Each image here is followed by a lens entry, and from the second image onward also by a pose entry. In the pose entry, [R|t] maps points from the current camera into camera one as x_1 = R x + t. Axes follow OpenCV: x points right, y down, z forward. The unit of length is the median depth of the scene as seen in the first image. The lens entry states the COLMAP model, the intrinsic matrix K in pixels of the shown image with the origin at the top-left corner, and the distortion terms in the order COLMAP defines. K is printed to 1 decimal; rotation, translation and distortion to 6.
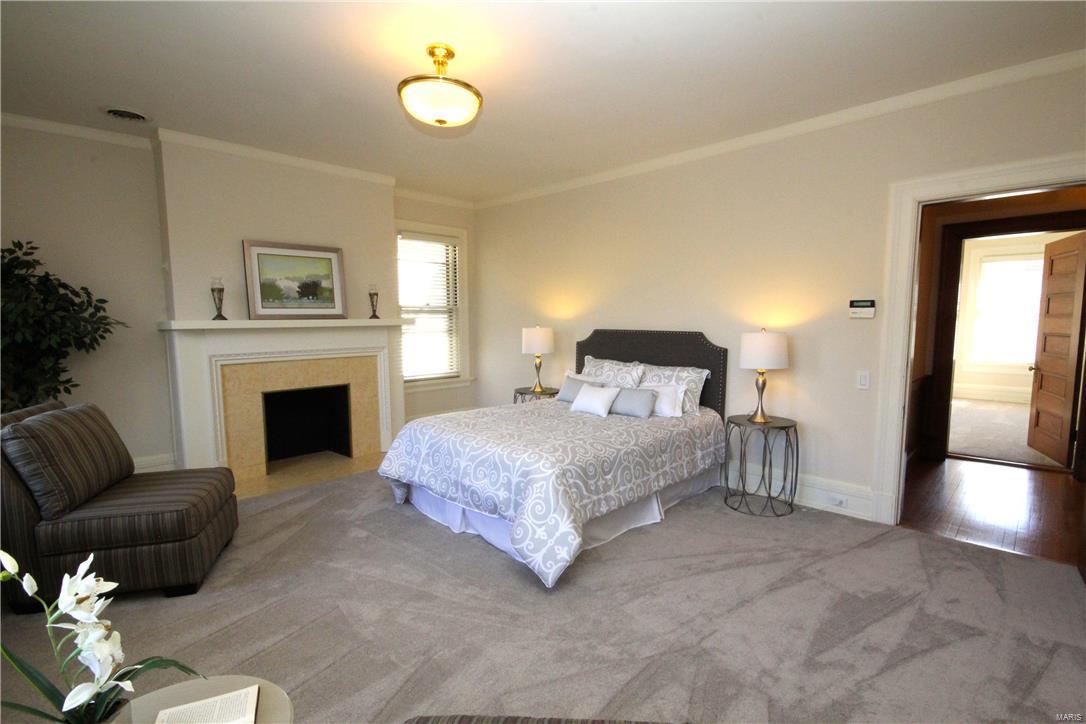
lens RADIAL K [[504.4, 0, 538.1], [0, 504.4, 369.7], [0, 0, 1]] dist [-0.001727, -0.006157]
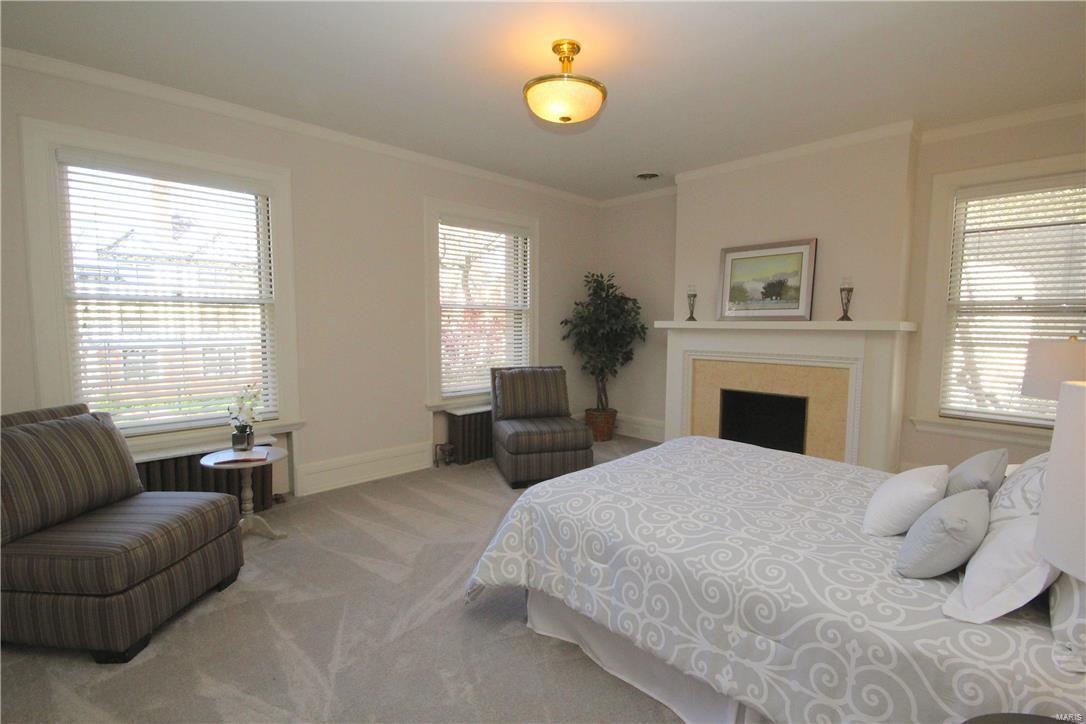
lens RADIAL K [[504.4, 0, 544.3], [0, 504.4, 360.4], [0, 0, 1]] dist [-0.001727, -0.006157]
pose [[-0.017138, 0.084645, -0.996264, 0.523380], [-0.102766, 0.990984, 0.085964, -0.067615], [0.994558, 0.103856, -0.008285, 0.621204]]
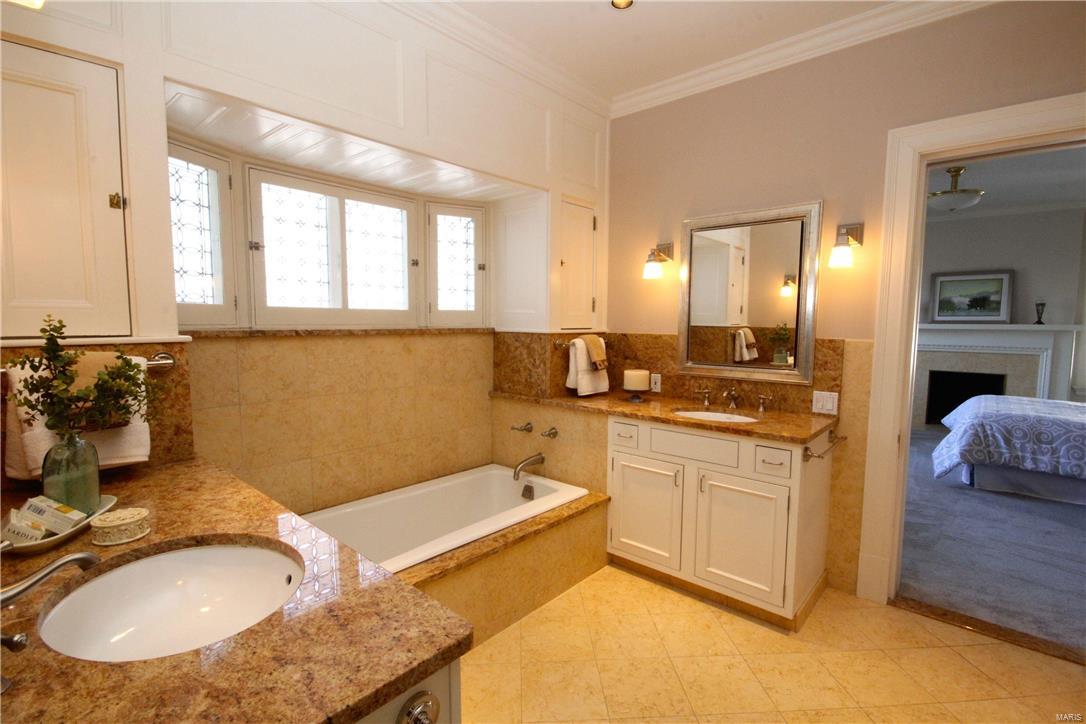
lens RADIAL K [[504.4, 0, 547.5], [0, 504.4, 362.4], [0, 0, 1]] dist [-0.001727, -0.006157]
pose [[0.055410, 0.090737, -0.994332, 0.921816], [-0.106965, 0.990671, 0.084442, 0.016482], [0.992718, 0.101679, 0.064598, -0.274448]]
